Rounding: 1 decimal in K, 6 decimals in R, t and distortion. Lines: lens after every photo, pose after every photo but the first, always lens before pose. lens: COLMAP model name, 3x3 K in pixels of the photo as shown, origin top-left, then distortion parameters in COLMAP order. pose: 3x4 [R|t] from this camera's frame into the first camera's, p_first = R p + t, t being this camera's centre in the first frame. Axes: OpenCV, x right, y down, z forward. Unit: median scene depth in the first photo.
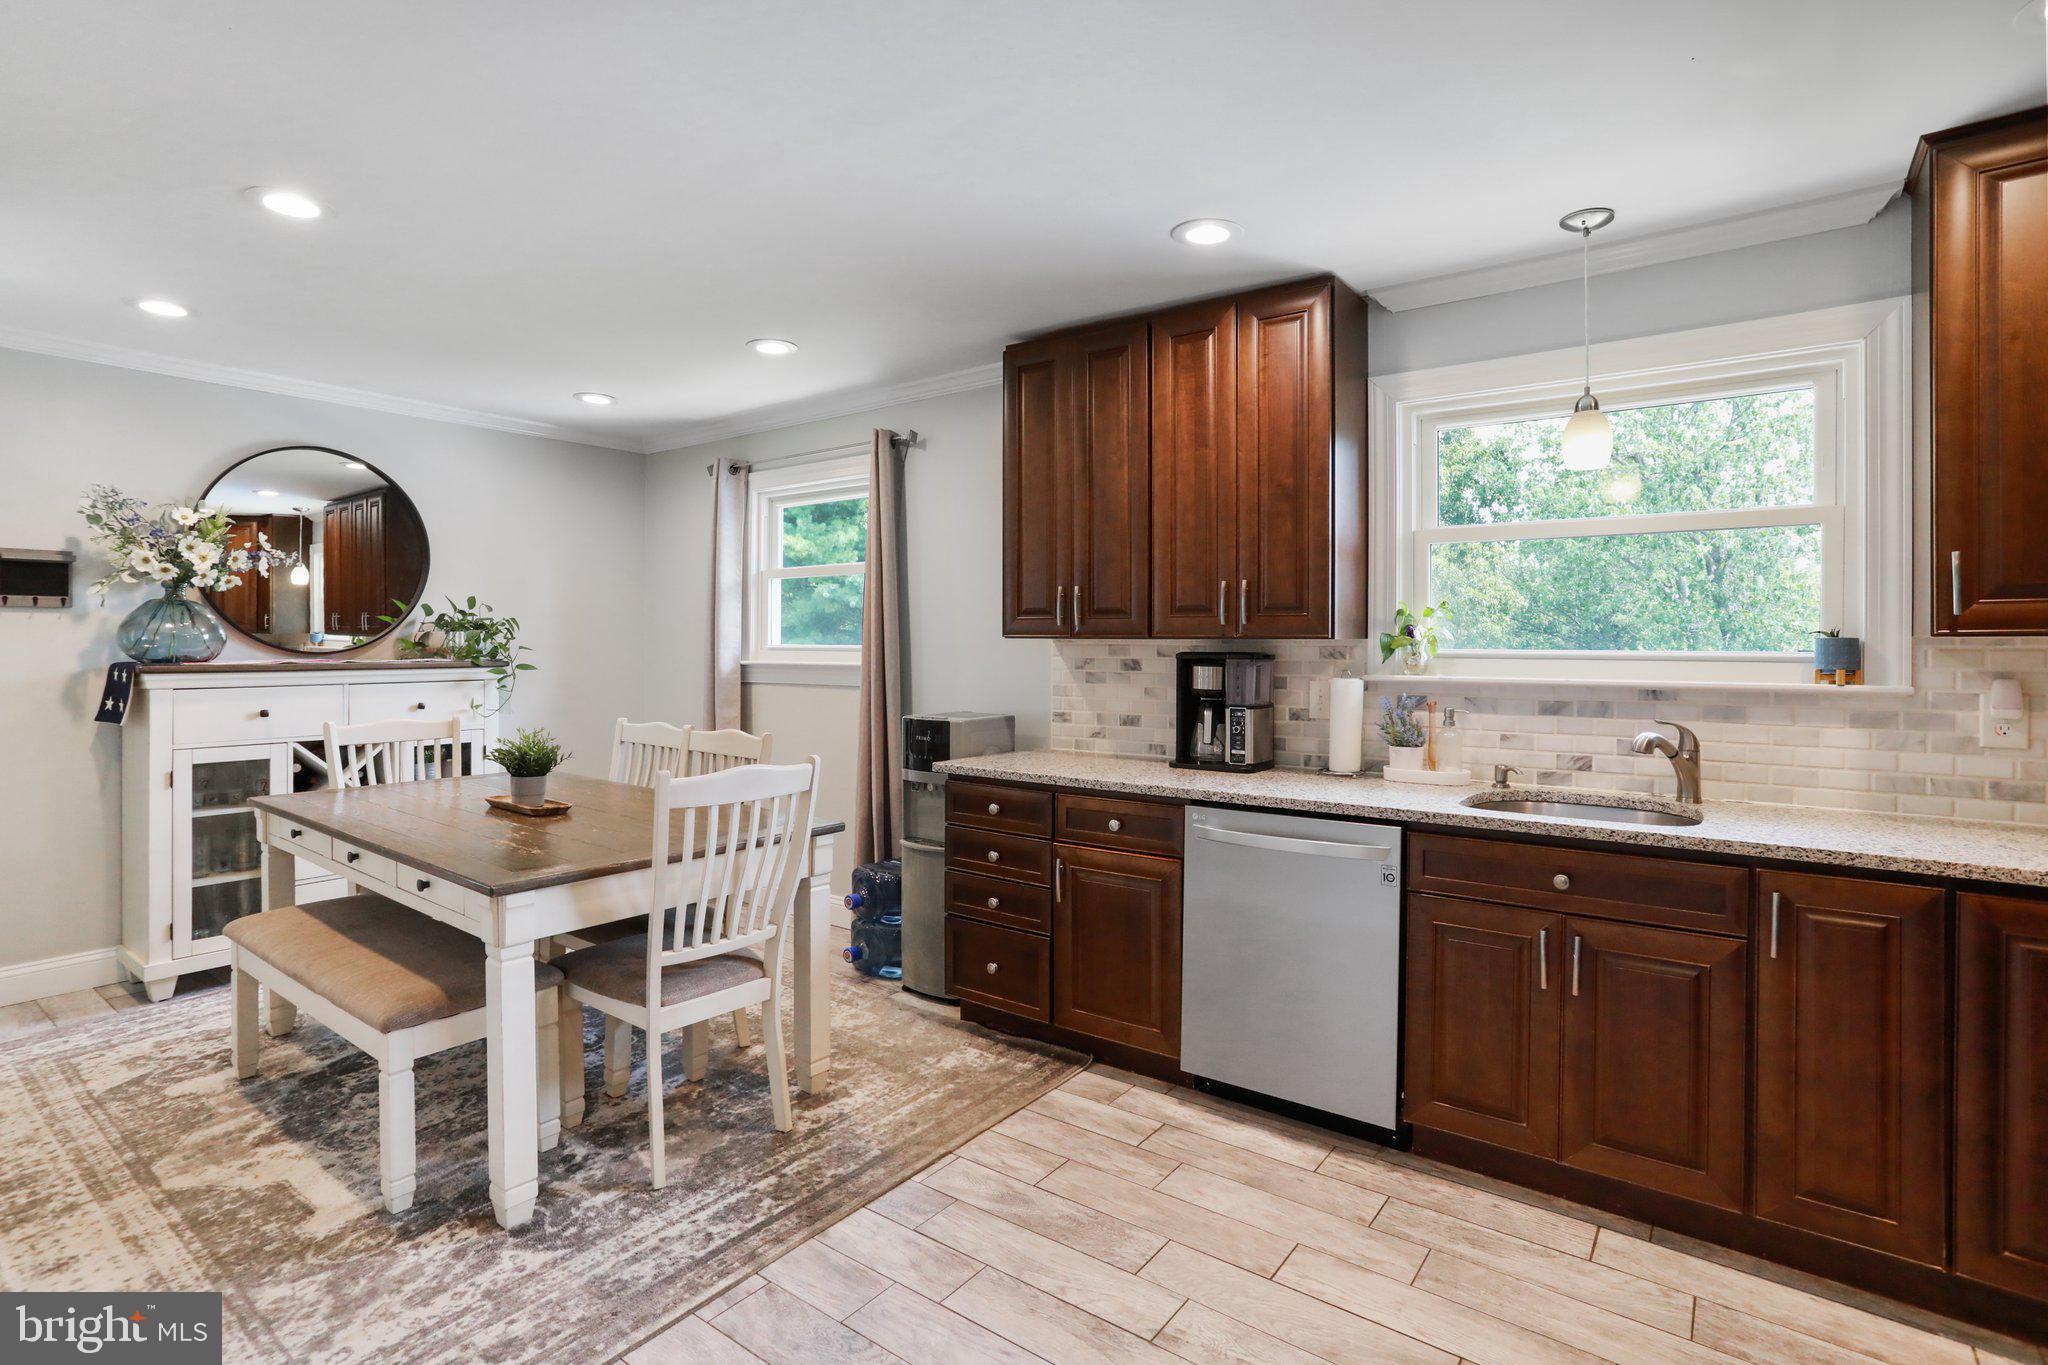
lens RADIAL K [[994.7, 0, 1024.6], [0, 994.7, 651.9], [0, 0, 1]] dist [-0.054211, 0.028047]
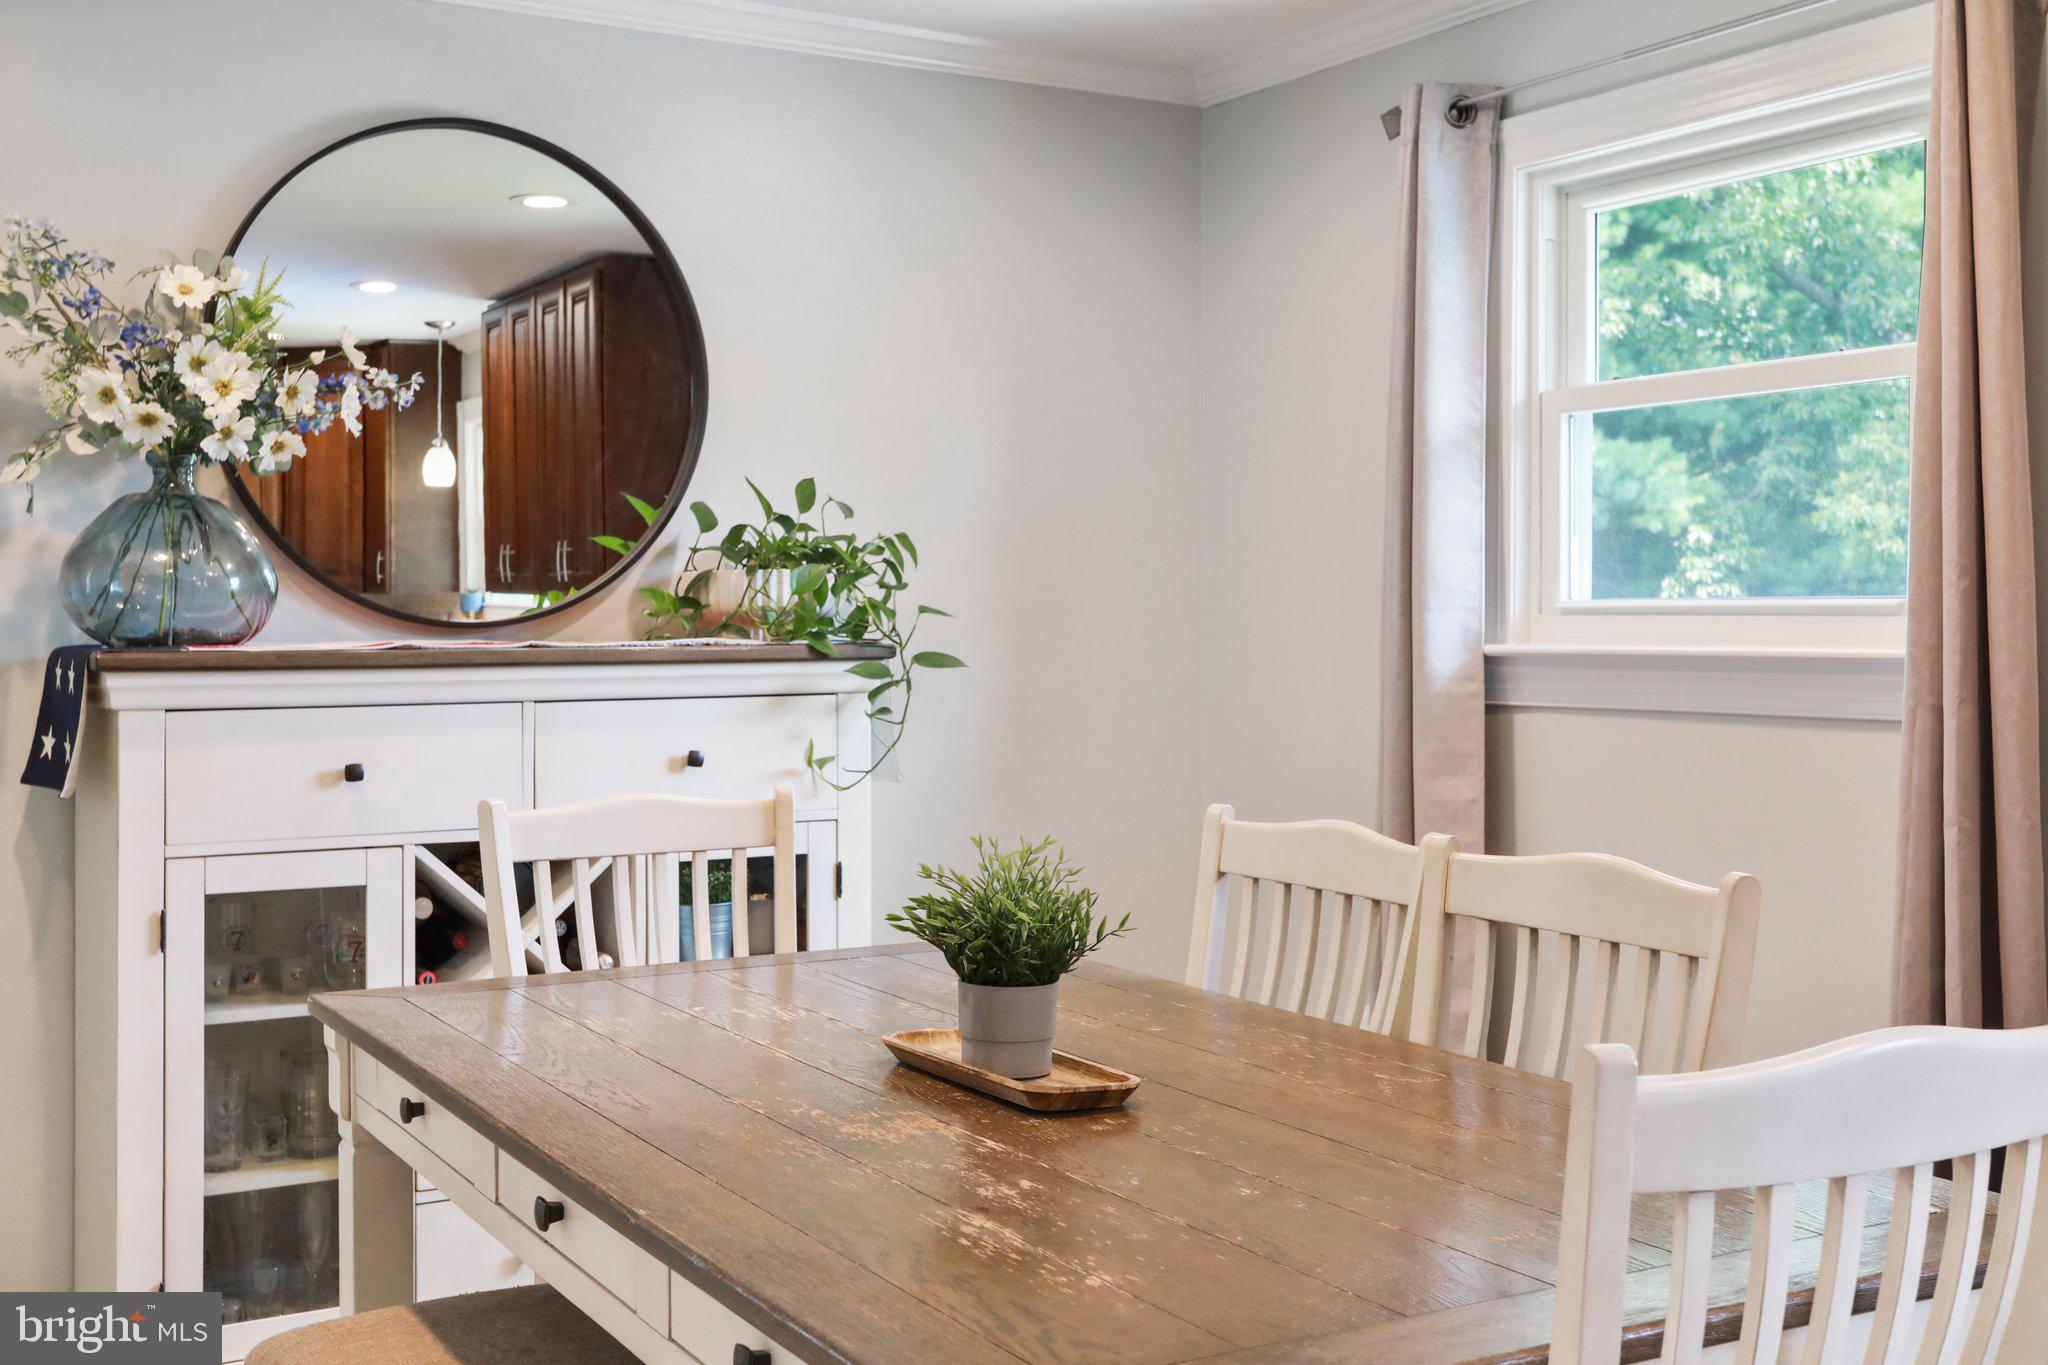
lens RADIAL K [[2180.3, 0, 1051.8], [0, 2180.3, 677.5], [0, 0, 1]] dist [-0.009325, 0.024417]
pose [[0.932137, 0.005242, -0.362068, -0.198258], [0.001032, 0.999853, 0.017133, 0.009466], [0.362104, -0.016344, 0.931994, 0.281853]]
